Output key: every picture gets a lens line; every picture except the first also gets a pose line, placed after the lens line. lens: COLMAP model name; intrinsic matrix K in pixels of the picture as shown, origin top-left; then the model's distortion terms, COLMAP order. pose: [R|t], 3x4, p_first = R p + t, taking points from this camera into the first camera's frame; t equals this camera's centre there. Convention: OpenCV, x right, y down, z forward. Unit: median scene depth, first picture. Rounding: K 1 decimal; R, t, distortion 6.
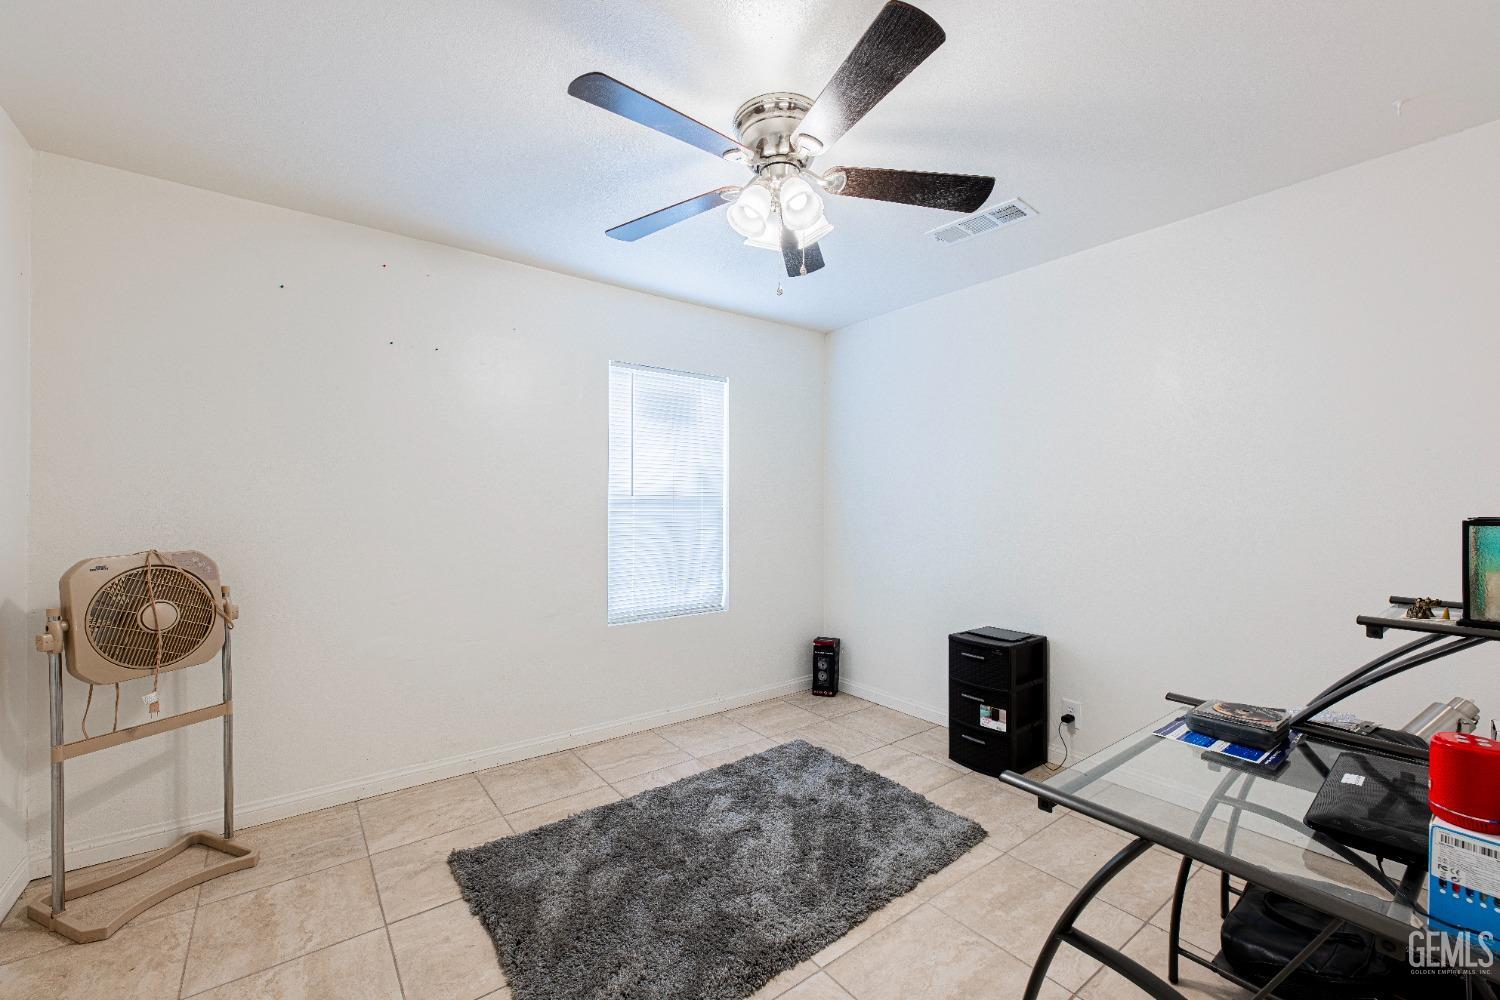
lens RADIAL K [[604.1, 0, 761.6], [0, 604.1, 495.7], [0, 0, 1]] dist [0.001221, 0.000023]
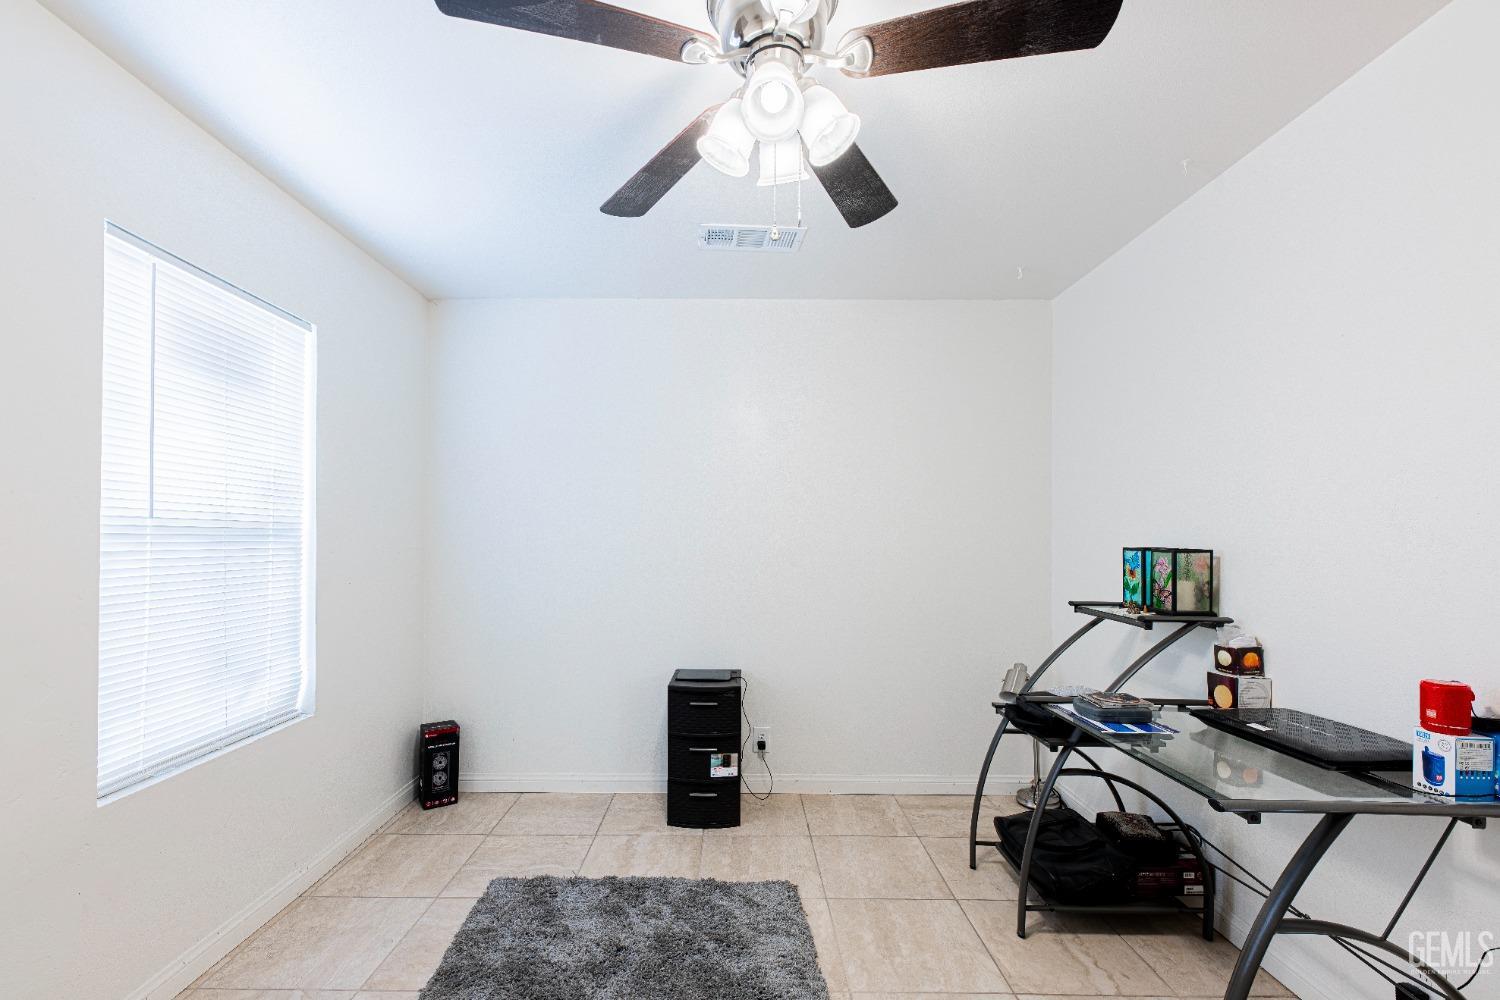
lens RADIAL K [[620.6, 0, 732.5], [0, 620.6, 522.5], [0, 0, 1]] dist [-0.001130, -0.000340]
pose [[0.611809, 0.020242, 0.790747, -0.324298], [-0.016632, 0.999781, -0.012725, 0.001307], [-0.790831, -0.005367, 0.612011, 0.338158]]
